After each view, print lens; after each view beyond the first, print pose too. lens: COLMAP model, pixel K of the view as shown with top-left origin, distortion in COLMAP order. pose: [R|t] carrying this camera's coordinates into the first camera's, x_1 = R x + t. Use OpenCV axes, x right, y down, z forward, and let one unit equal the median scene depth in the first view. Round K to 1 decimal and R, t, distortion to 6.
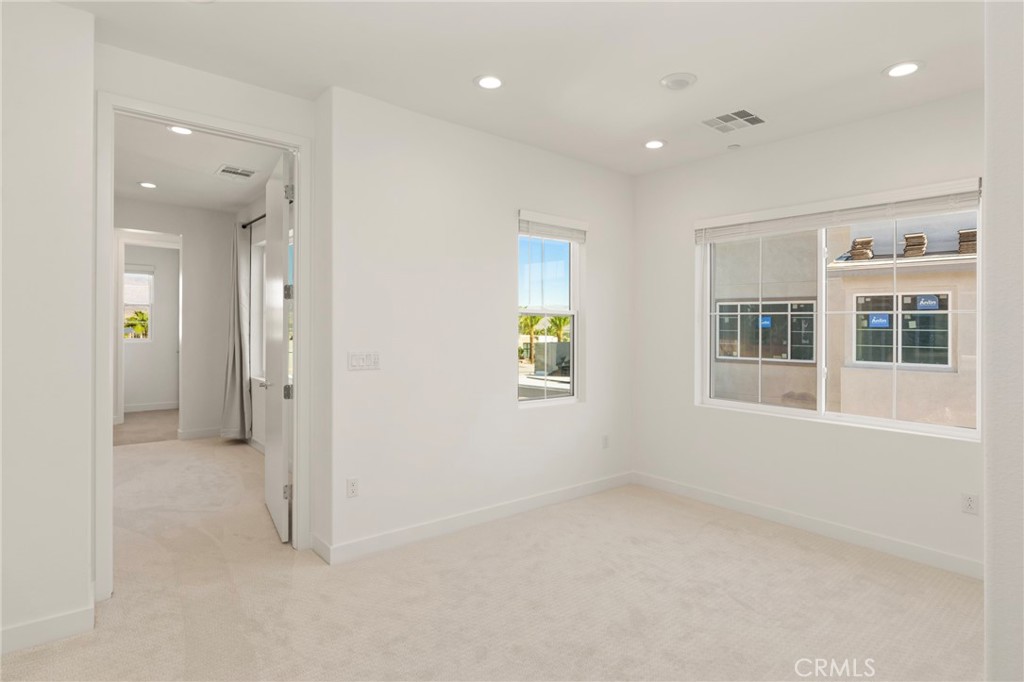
lens RADIAL K [[545.1, 0, 512.0], [0, 545.1, 341.0], [0, 0, 1]] dist [-0.002372, -0.000098]
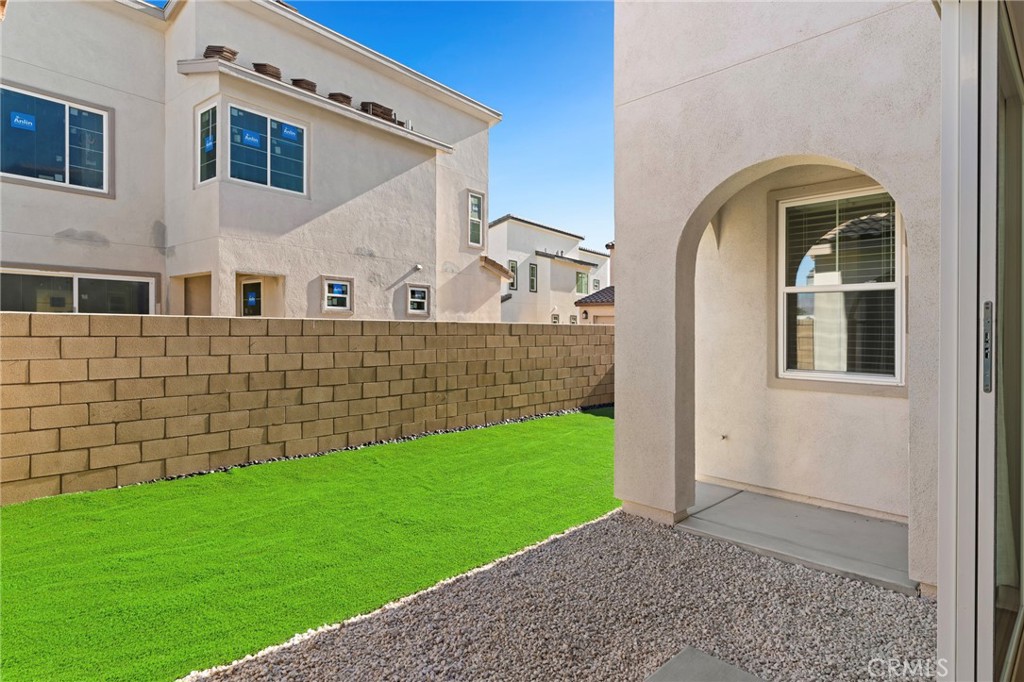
lens RADIAL K [[545.1, 0, 512.0], [0, 545.1, 341.0], [0, 0, 1]] dist [-0.002372, -0.000098]
pose [[-0.085250, -0.022854, 0.996097, -0.339270], [0.023548, 0.999411, 0.024945, 0.306708], [-0.996081, 0.025582, -0.084662, 0.620339]]
